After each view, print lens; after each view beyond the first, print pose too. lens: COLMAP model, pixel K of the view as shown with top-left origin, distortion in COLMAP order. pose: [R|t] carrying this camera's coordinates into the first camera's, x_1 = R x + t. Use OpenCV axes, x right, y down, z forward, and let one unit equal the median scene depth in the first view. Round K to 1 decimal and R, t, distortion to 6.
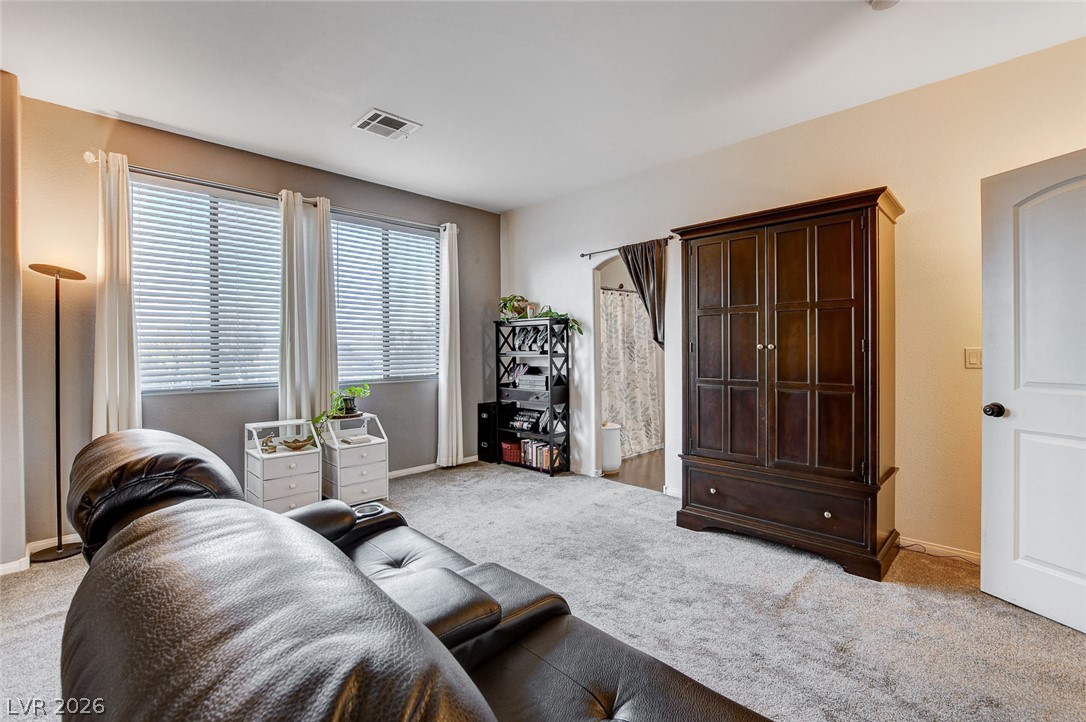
lens RADIAL K [[473.2, 0, 544.4], [0, 473.2, 353.9], [0, 0, 1]] dist [-0.021253, 0.000369]
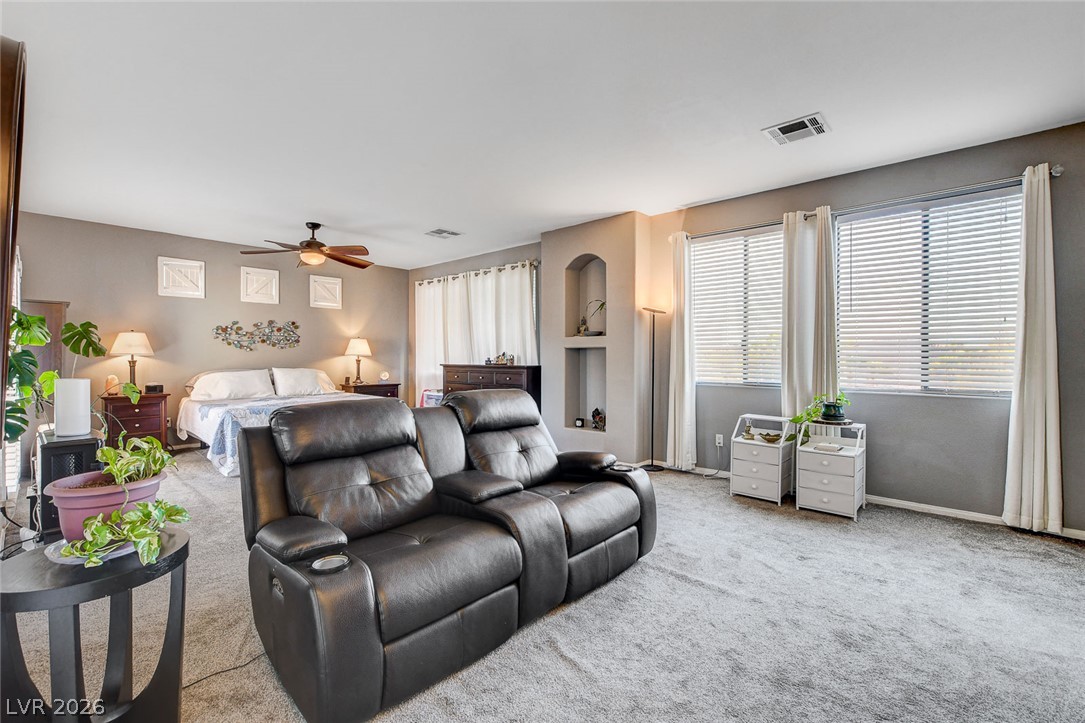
lens RADIAL K [[472.7, 0, 541.7], [0, 472.7, 357.3], [0, 0, 1]] dist [-0.021253, 0.000369]
pose [[0.048133, 0.009634, -0.998794, 0.492800], [-0.010996, 0.999898, 0.009115, -0.006147], [0.998780, 0.010544, 0.048234, 0.325063]]
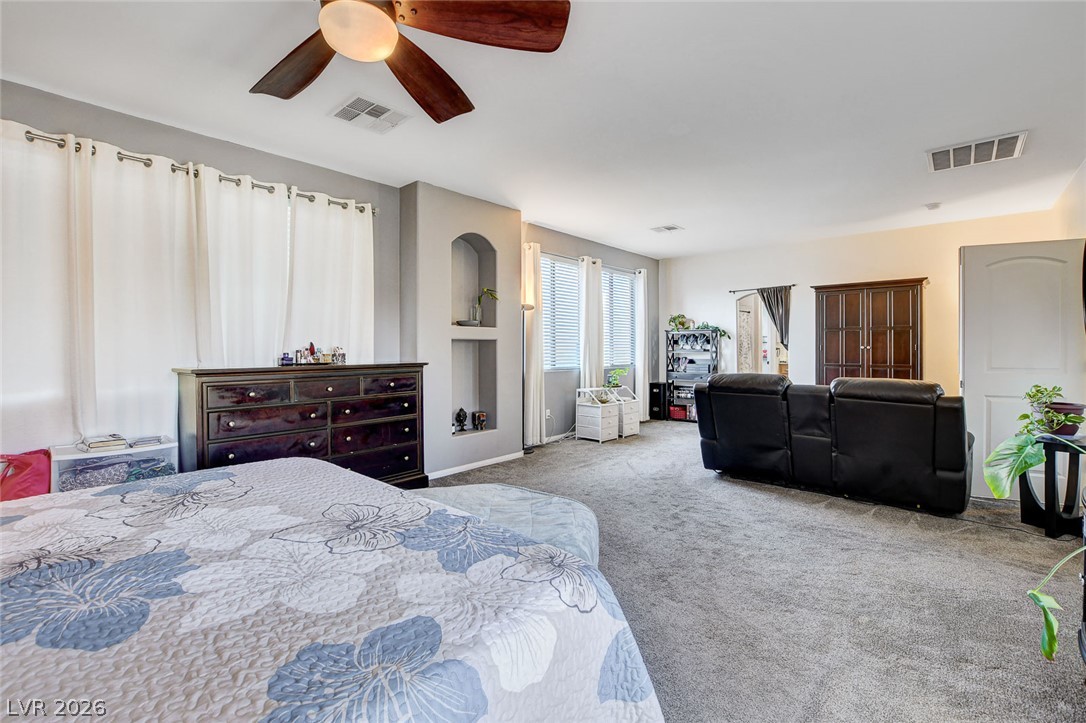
lens RADIAL K [[473.2, 0, 546.1], [0, 473.2, 358.2], [0, 0, 1]] dist [-0.021253, 0.000369]
pose [[0.998505, 0.003647, 0.054538, -0.721616], [-0.004198, 0.999941, 0.009984, 0.011639], [-0.054499, -0.010198, 0.998462, -0.678955]]
